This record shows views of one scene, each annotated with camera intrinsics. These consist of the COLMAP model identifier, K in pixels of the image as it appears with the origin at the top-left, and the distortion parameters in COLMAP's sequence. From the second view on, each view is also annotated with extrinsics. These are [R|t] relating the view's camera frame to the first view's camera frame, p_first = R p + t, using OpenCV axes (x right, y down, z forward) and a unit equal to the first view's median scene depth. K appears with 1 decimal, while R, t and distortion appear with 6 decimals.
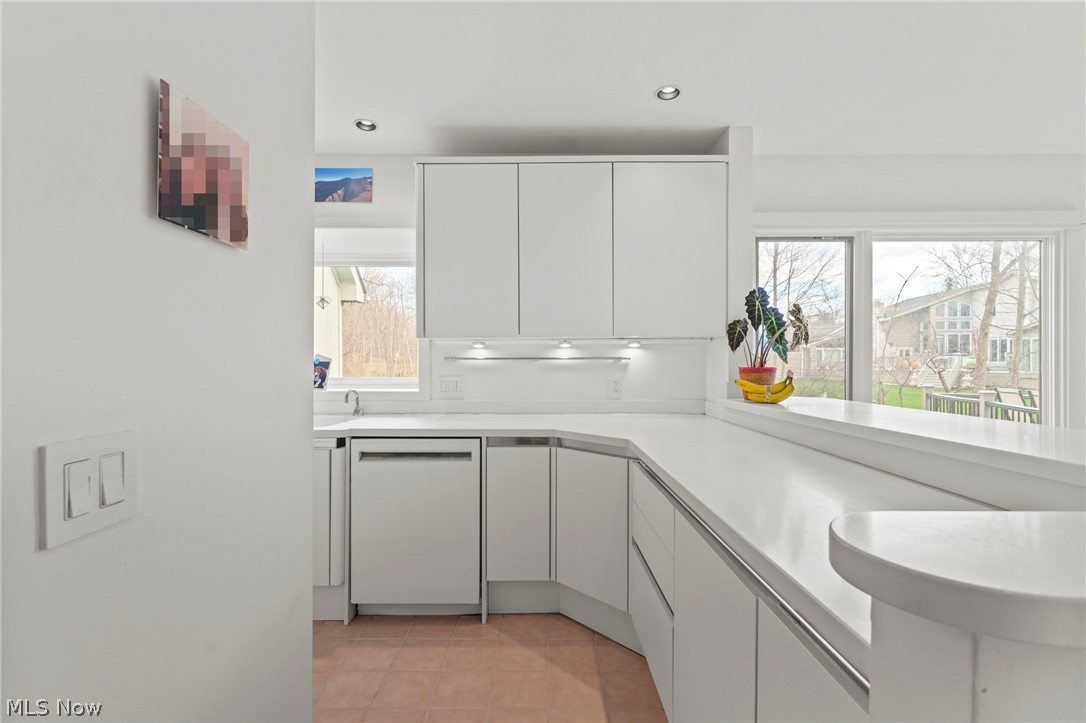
lens RADIAL K [[481.5, 0, 553.6], [0, 481.5, 362.7], [0, 0, 1]] dist [0.006063, 0.000457]
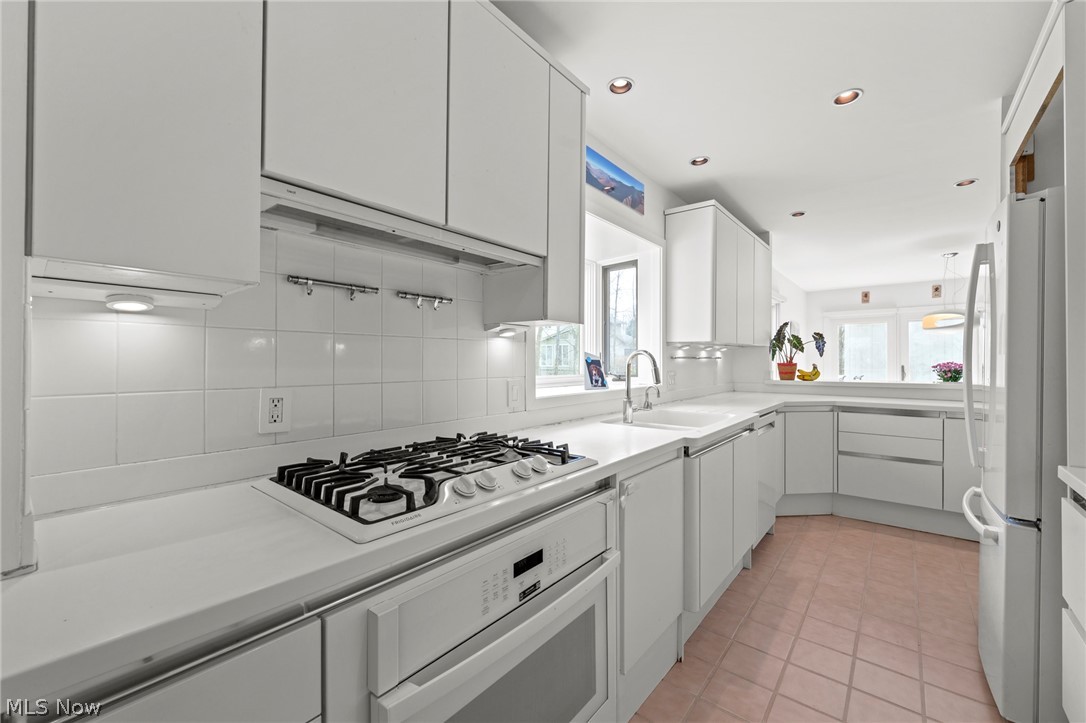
lens RADIAL K [[438.8, 0, 537.6], [0, 438.8, 357.3], [0, 0, 1]] dist [0.000289, 0.000177]
pose [[0.628333, 0.002753, 0.777940, -1.479748], [-0.001836, 0.999996, -0.002056, -0.005557], [-0.777942, -0.000137, 0.628336, 0.630070]]
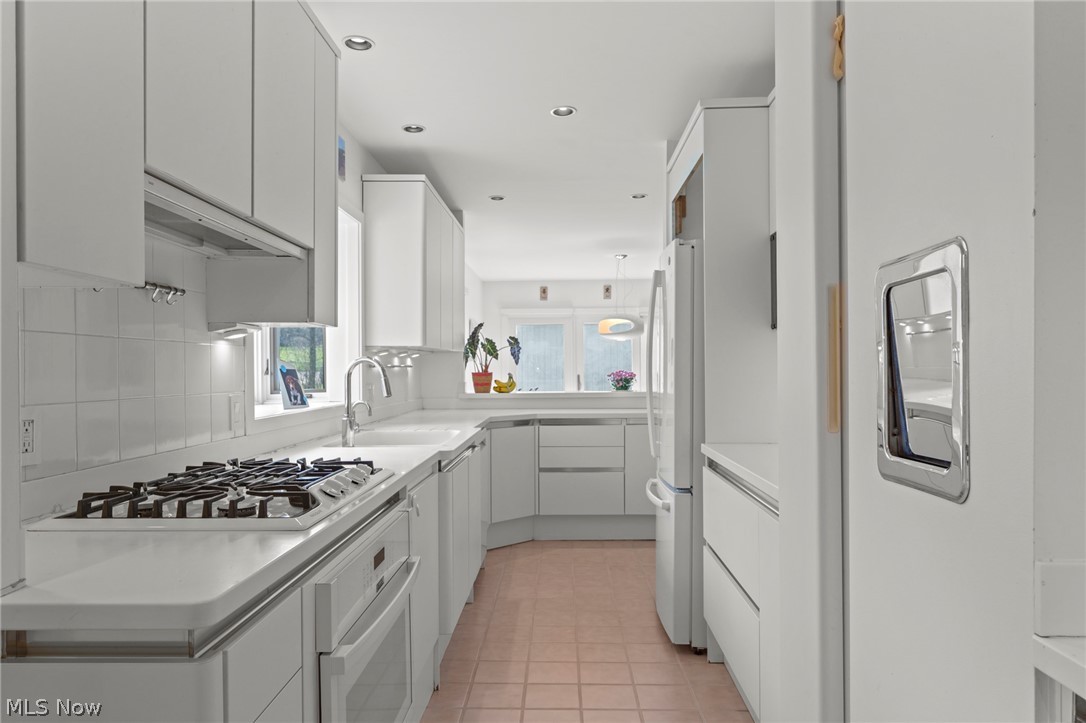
lens RADIAL K [[713.9, 0, 543.5], [0, 713.9, 364.7], [0, 0, 1]] dist [-0.003753, 0.001310]
pose [[0.018395, 0.003782, 0.999824, -1.843124], [0.001915, 0.999991, -0.003817, -0.004231], [-0.999829, 0.001985, 0.018388, 0.710107]]
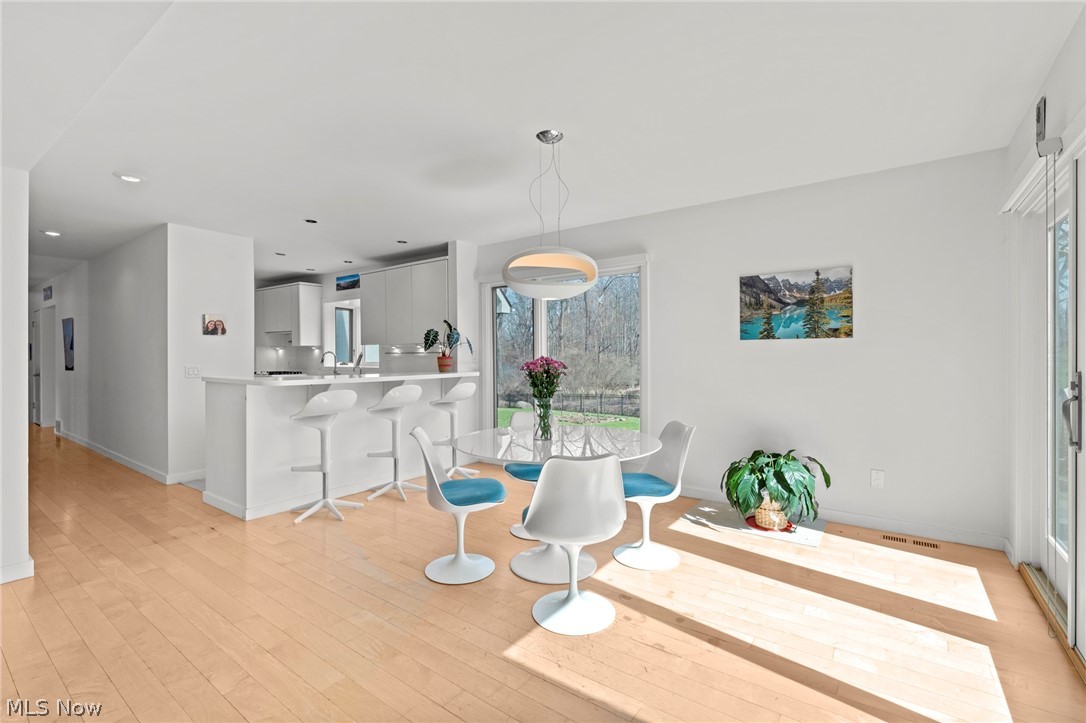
lens RADIAL K [[481.5, 0, 537.7], [0, 481.5, 361.0], [0, 0, 1]] dist [0.006063, 0.000457]
pose [[0.811351, -0.000028, -0.584560, 1.905371], [0.008608, 0.999892, 0.011900, 0.009283], [0.584496, -0.014687, 0.811263, -0.485349]]
